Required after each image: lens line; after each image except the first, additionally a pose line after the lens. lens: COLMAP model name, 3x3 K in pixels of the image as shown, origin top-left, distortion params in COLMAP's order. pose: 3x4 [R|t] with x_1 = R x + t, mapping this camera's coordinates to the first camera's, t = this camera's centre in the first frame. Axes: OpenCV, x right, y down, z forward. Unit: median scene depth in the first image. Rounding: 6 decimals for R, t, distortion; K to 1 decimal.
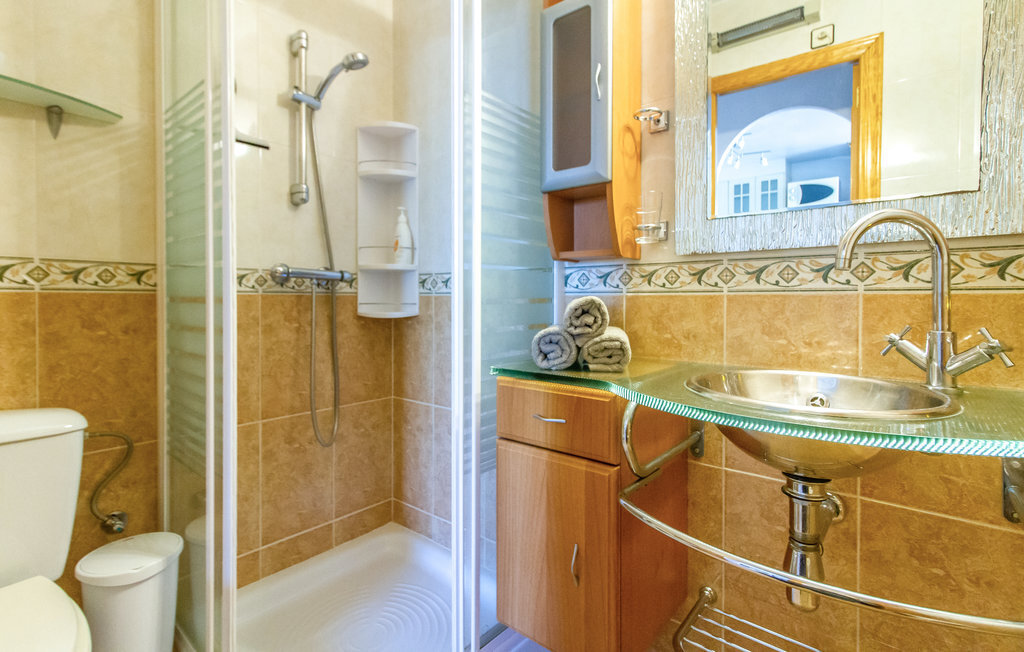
lens RADIAL K [[504.0, 0, 500.7], [0, 504.0, 301.6], [0, 0, 1]] dist [0.007034, -0.002361]
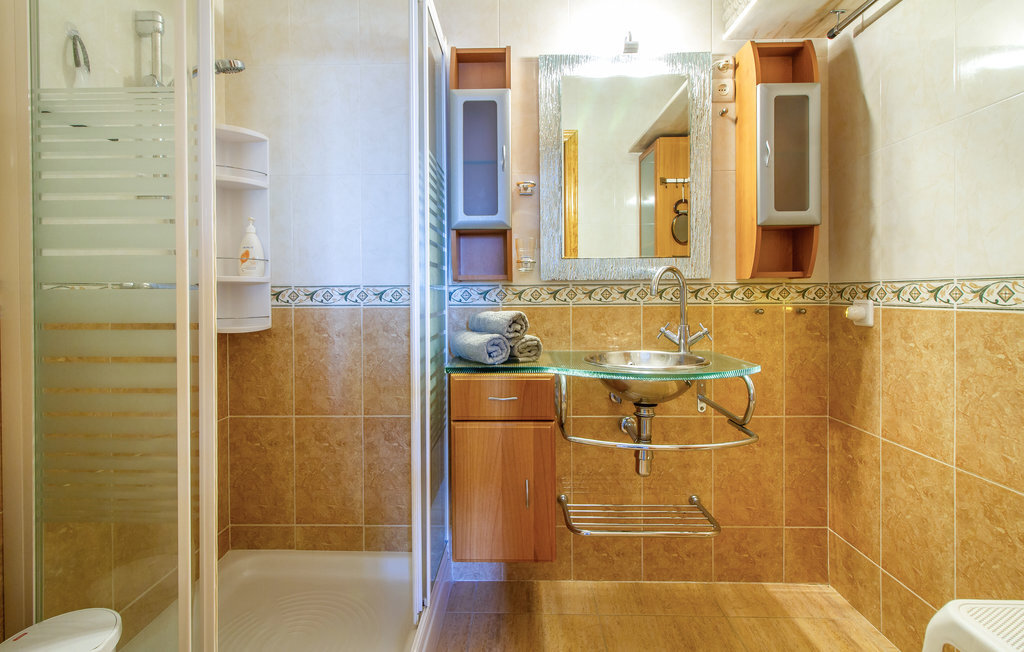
lens RADIAL K [[504.0, 0, 512.4], [0, 504.0, 292.7], [0, 0, 1]] dist [0.007034, -0.002361]
pose [[0.769878, -0.007936, 0.638142, -0.733944], [0.012176, 0.999923, -0.002254, -0.058223], [-0.638075, 0.009505, 0.769915, -0.106222]]
